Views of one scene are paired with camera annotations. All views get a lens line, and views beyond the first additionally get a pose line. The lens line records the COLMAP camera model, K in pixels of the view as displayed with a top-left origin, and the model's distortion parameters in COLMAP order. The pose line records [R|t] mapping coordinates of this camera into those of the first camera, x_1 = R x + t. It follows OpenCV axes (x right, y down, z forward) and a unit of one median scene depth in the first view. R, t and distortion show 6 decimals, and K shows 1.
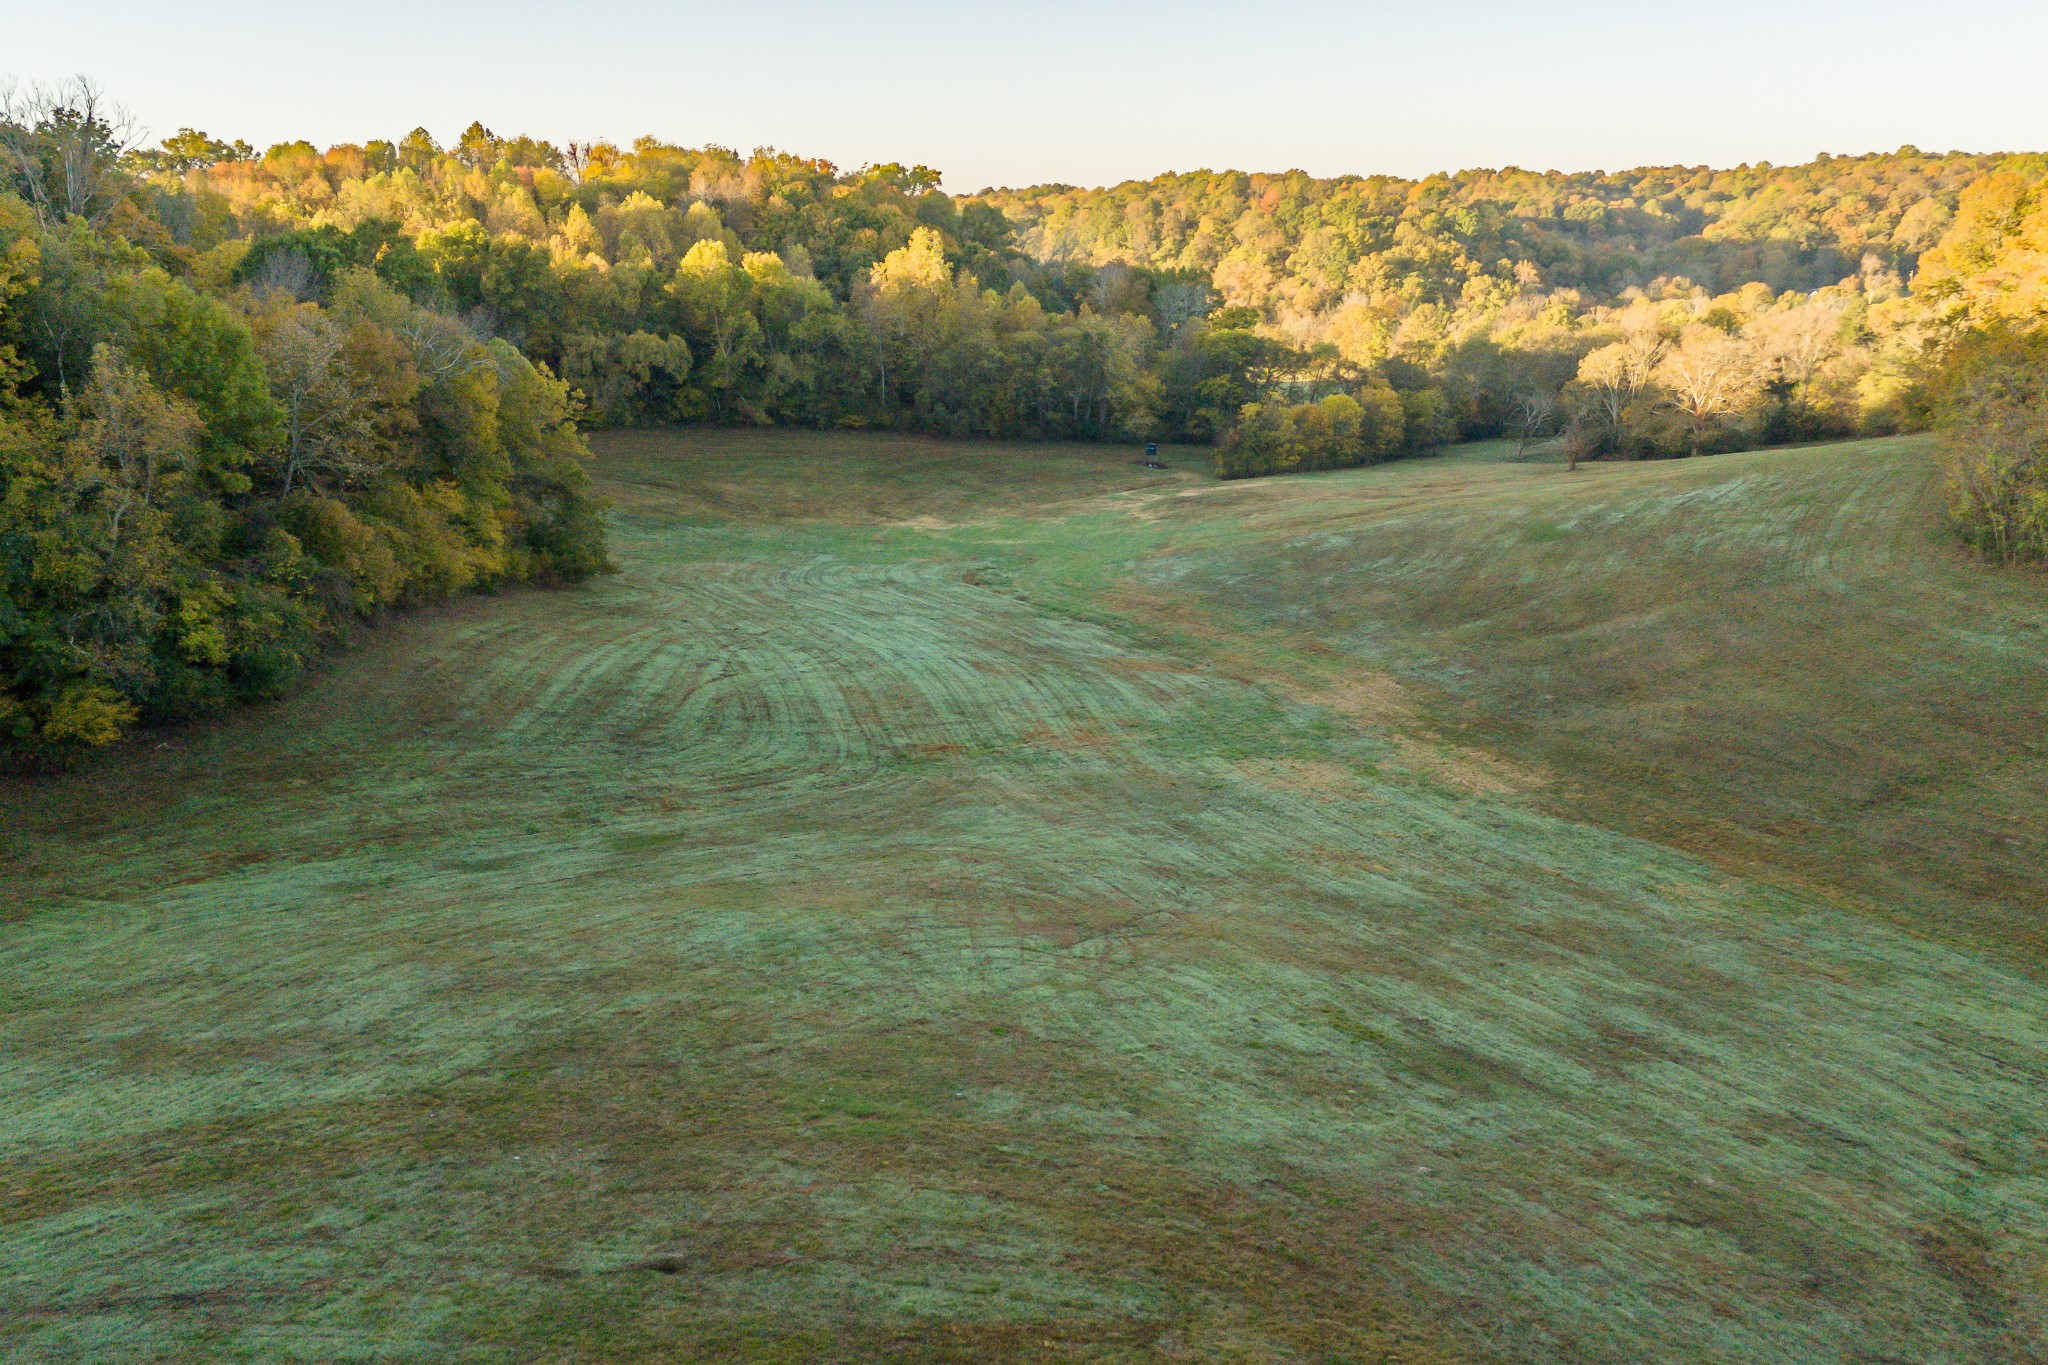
lens RADIAL K [[1777.3, 0, 1036.6], [0, 1777.3, 678.6], [0, 0, 1]] dist [0.067116, -0.036041]
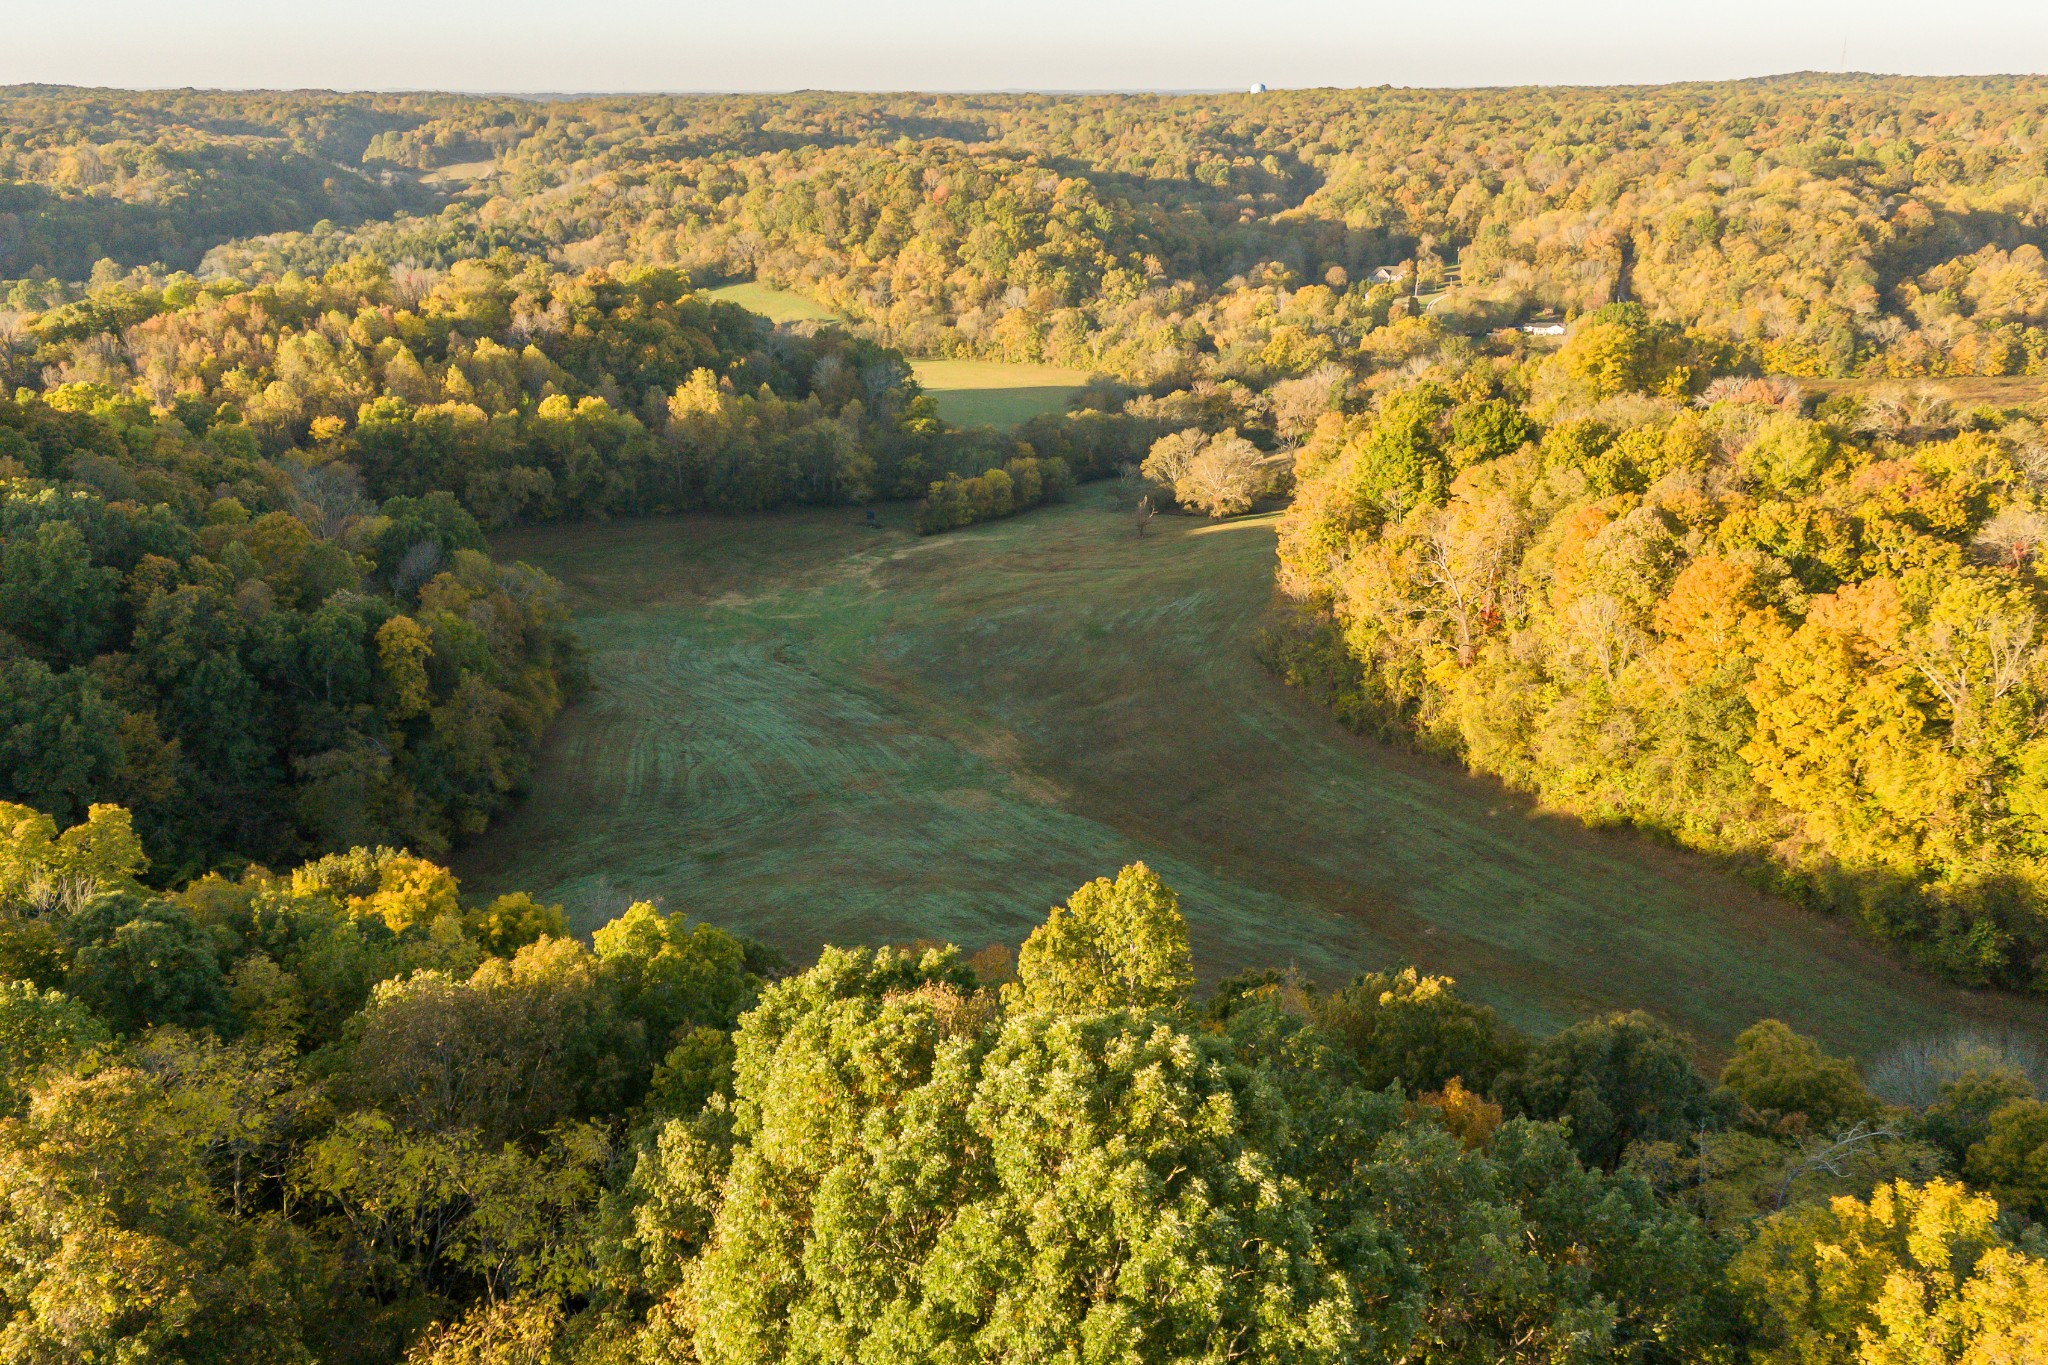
lens RADIAL K [[1777.3, 0, 1045.1], [0, 1777.3, 673.2], [0, 0, 1]] dist [0.067116, -0.036041]
pose [[0.983650, -0.057483, 0.170673, -0.057546], [0.045877, 0.996408, 0.071184, -0.111100], [-0.174152, -0.062190, 0.982753, -0.528773]]
